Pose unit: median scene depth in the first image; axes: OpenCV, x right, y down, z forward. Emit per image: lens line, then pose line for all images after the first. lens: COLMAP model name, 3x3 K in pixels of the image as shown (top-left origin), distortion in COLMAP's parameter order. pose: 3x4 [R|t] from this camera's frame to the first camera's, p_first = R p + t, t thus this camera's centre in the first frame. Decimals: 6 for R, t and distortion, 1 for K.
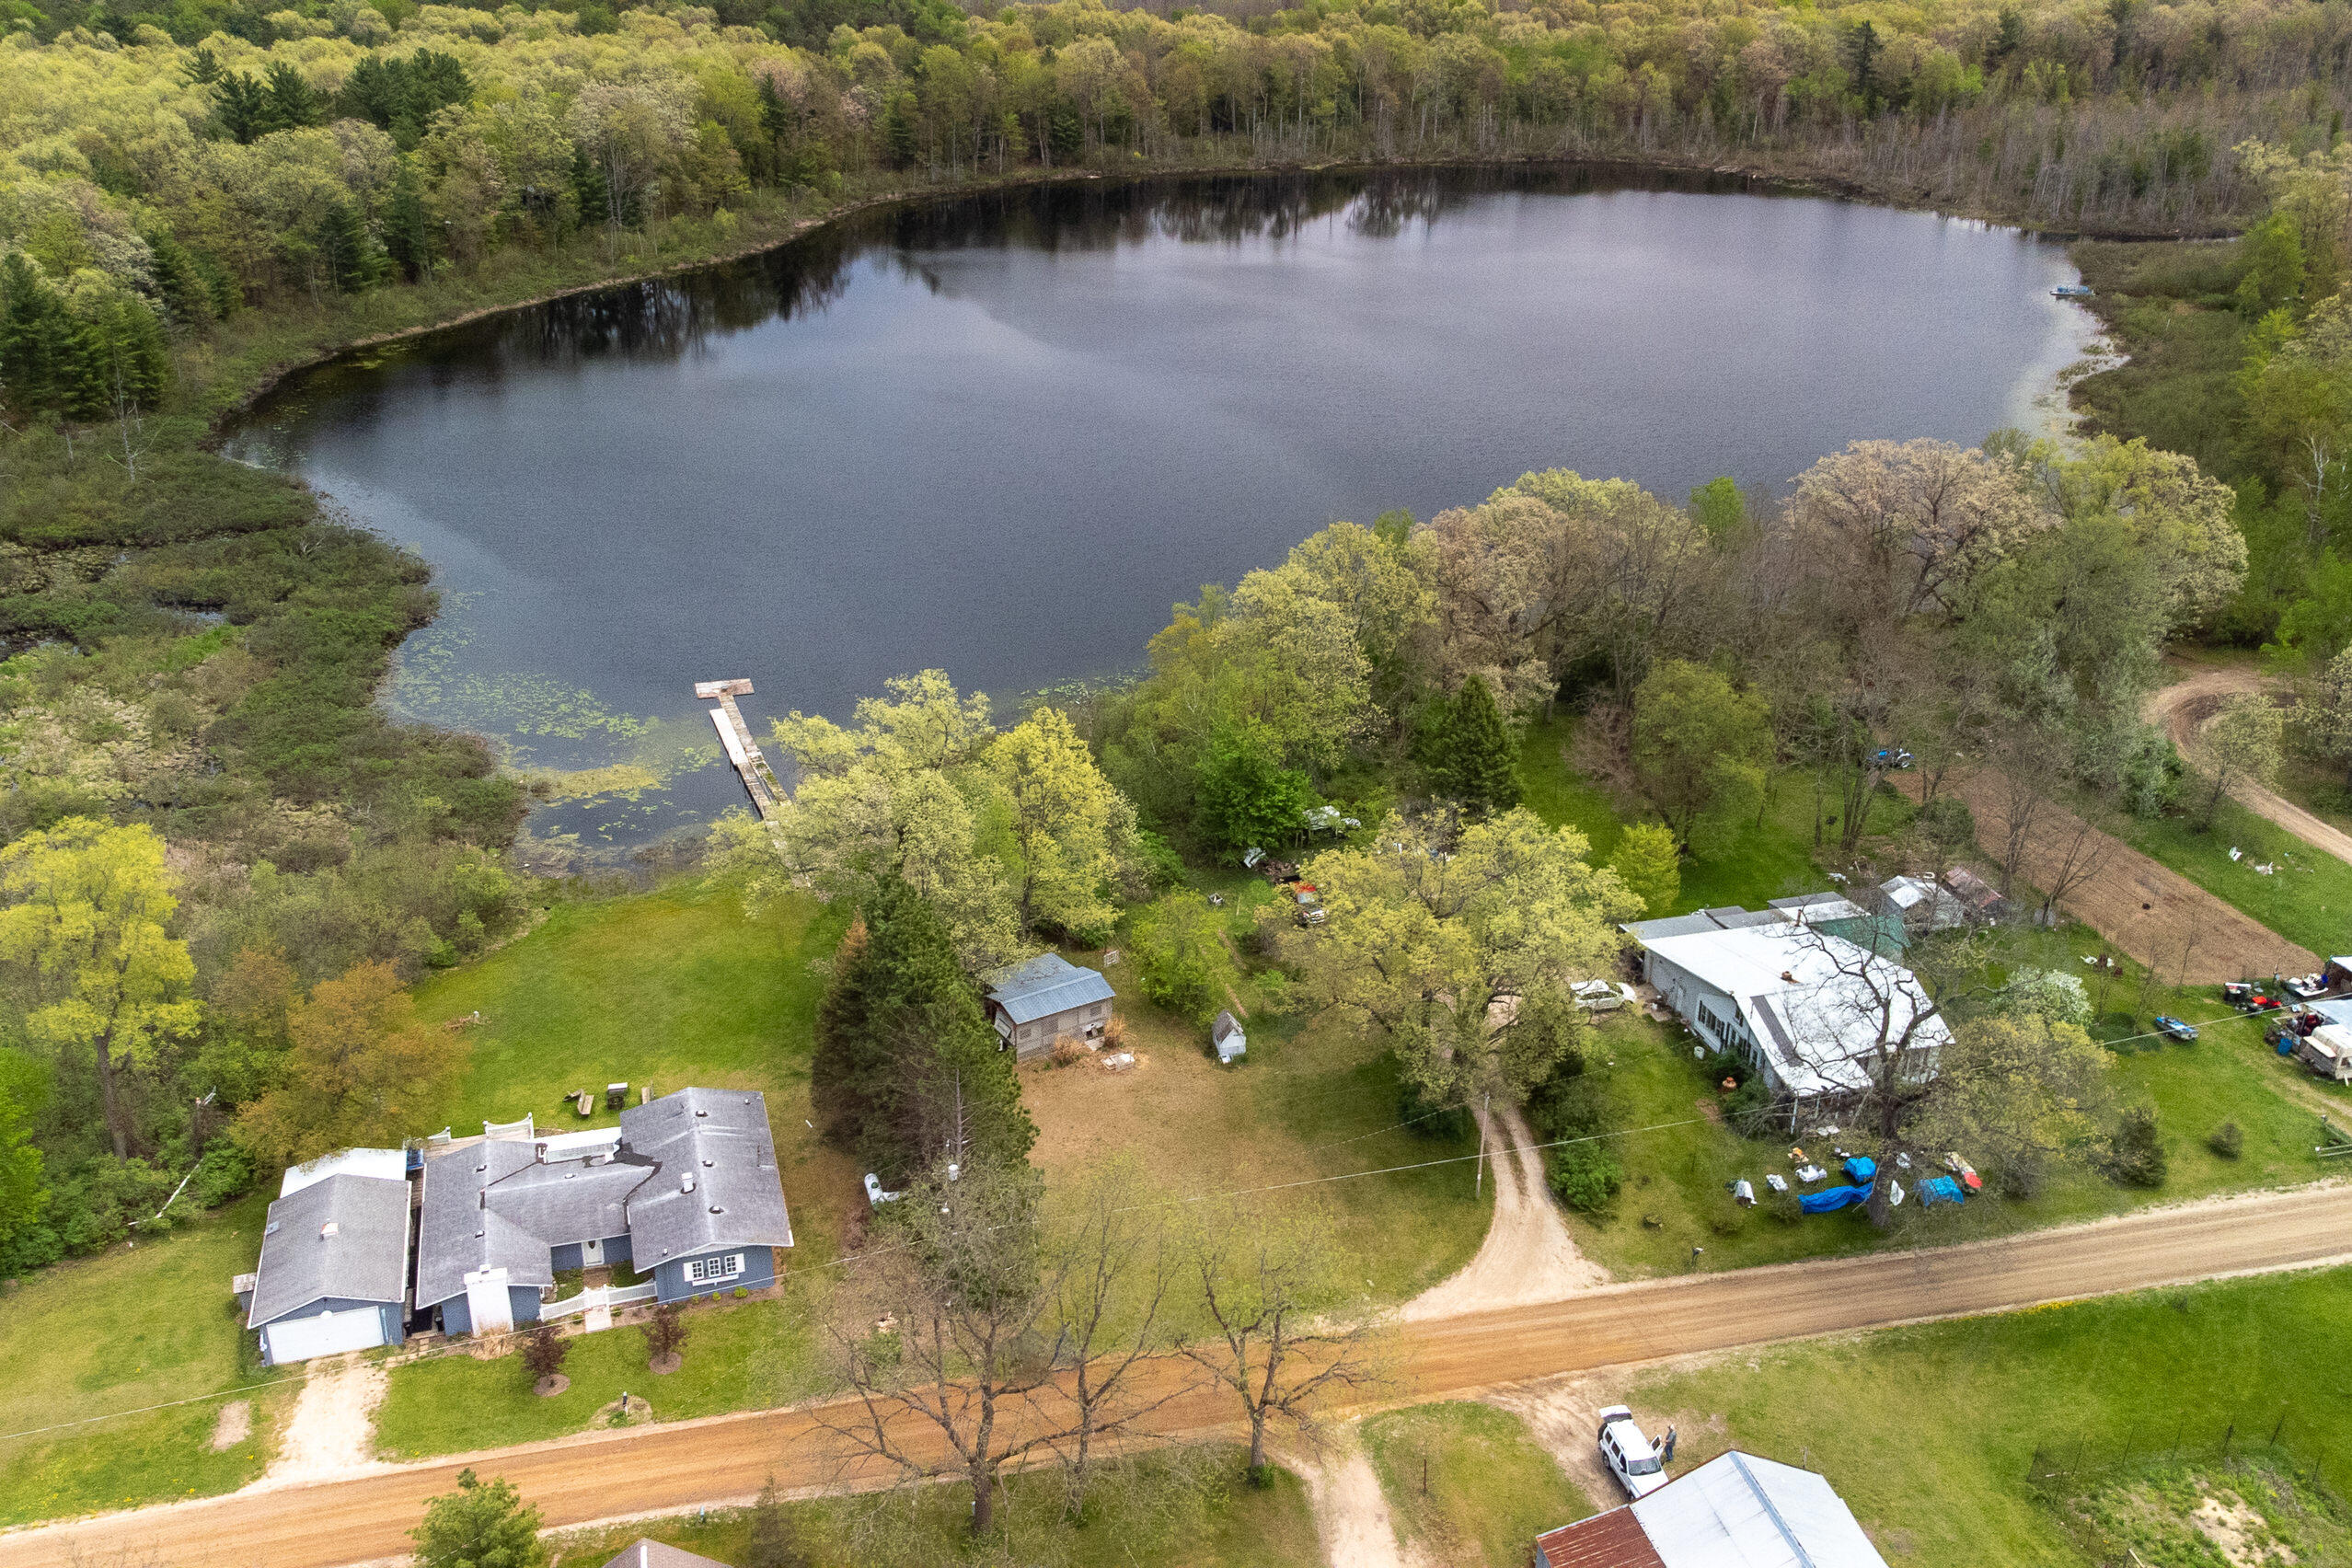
lens RADIAL K [[2081.2, 0, 1152.0], [0, 2081.2, 773.8], [0, 0, 1]] dist [0.023073, 0.054809]
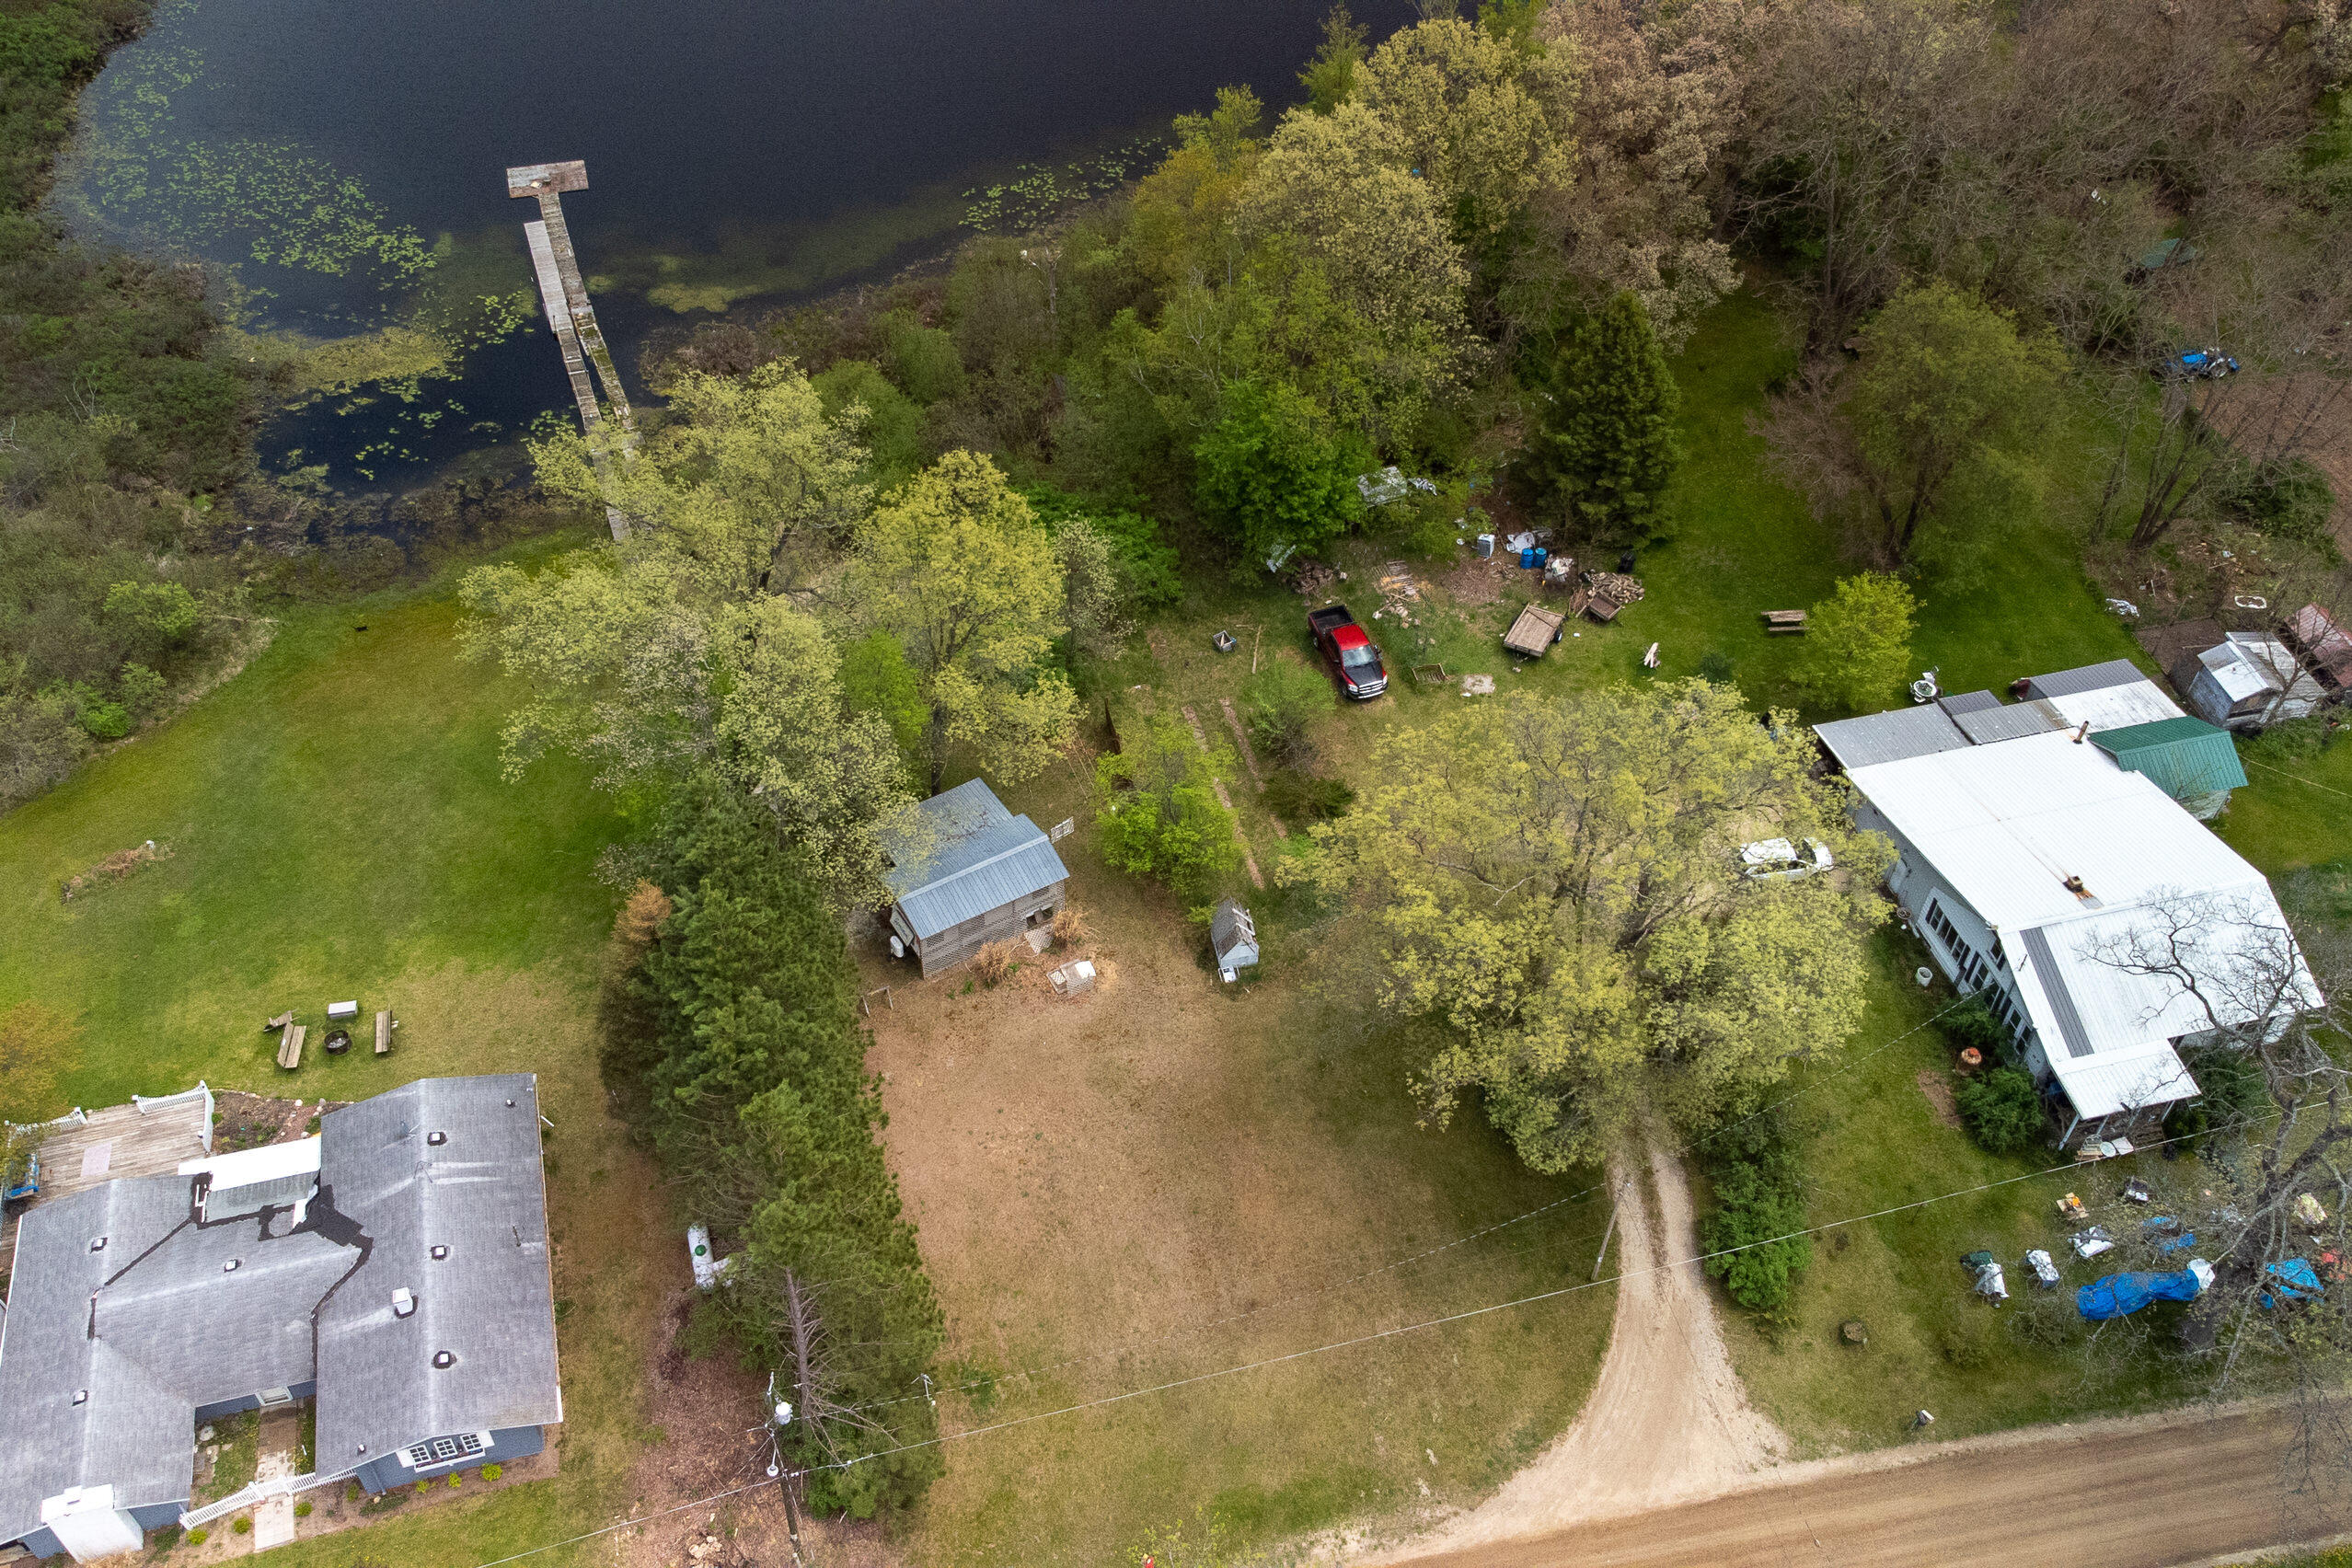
lens RADIAL K [[2081.2, 0, 1155.0], [0, 2081.2, 776.7], [0, 0, 1]] dist [0.023073, 0.054809]
pose [[0.999874, 0.015529, -0.003272, 0.011868], [-0.013213, 0.928770, 0.370421, -0.171924], [0.008791, -0.370331, 0.928858, 0.375252]]
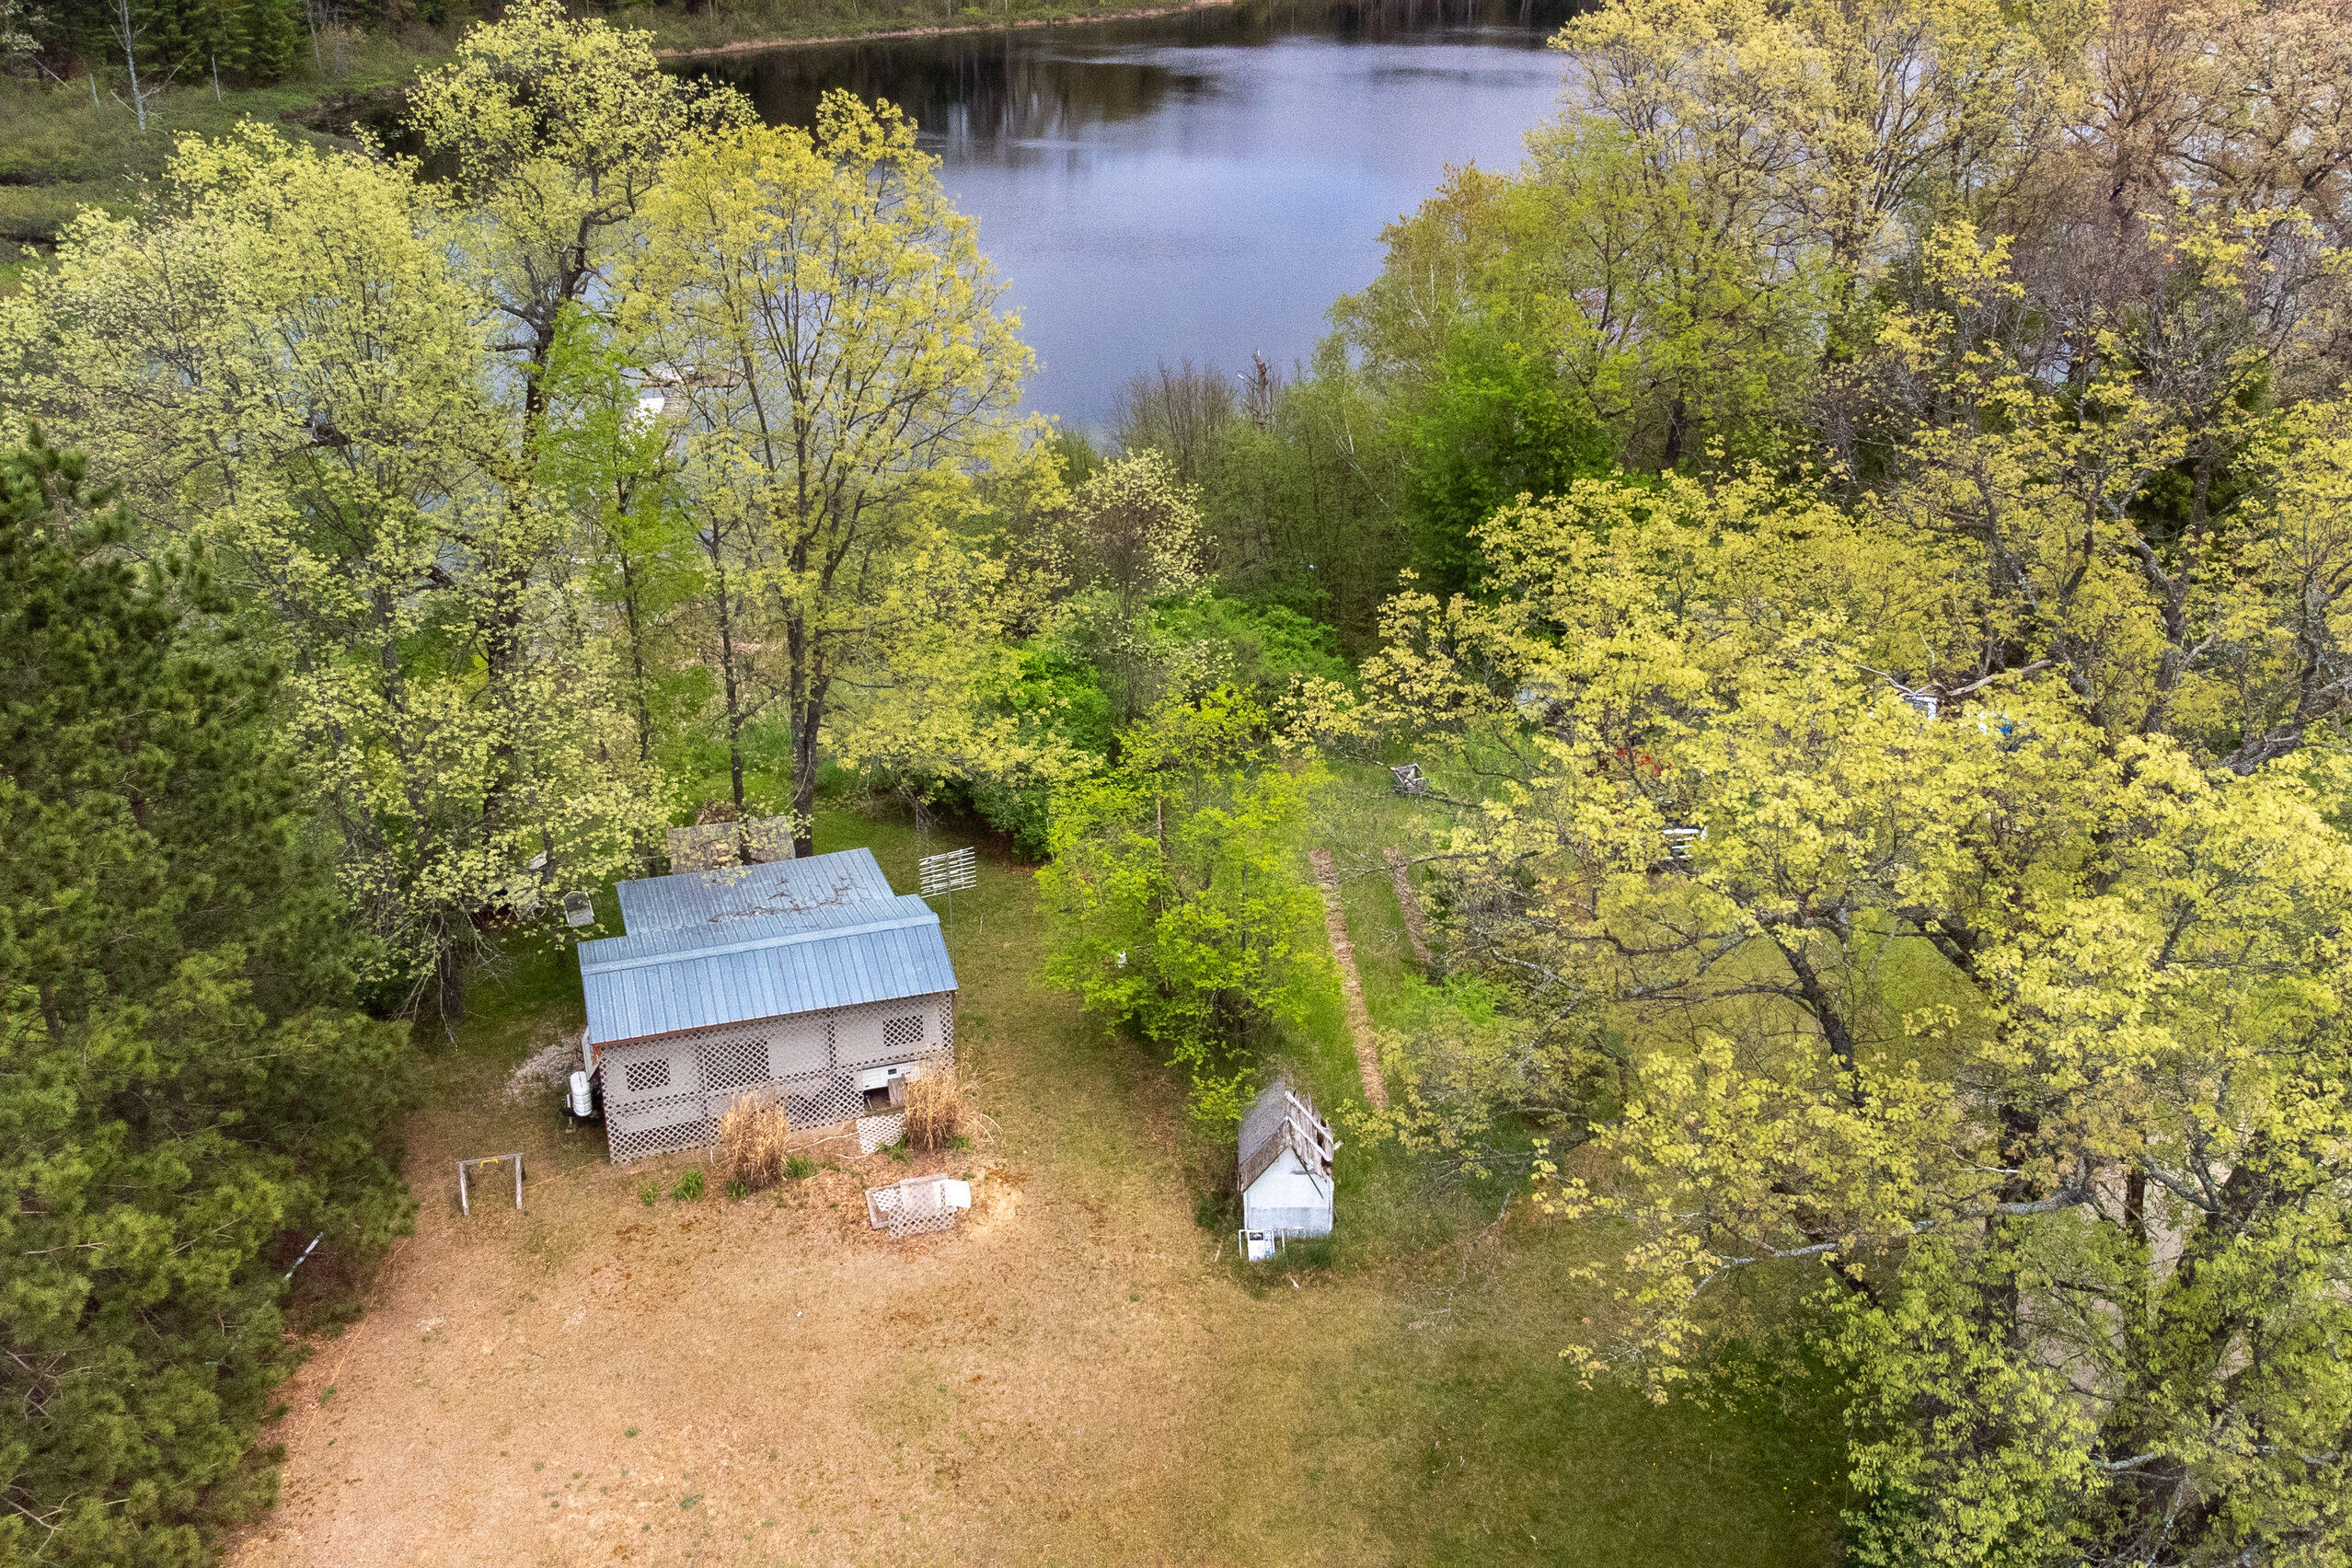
lens RADIAL K [[2081.2, 0, 1160.7], [0, 2081.2, 773.3], [0, 0, 1]] dist [0.023073, 0.054809]
pose [[0.969952, 0.099673, -0.221940, 0.078805], [-0.098213, 0.995009, 0.017634, 0.063522], [0.222590, 0.004693, 0.974901, 0.682783]]
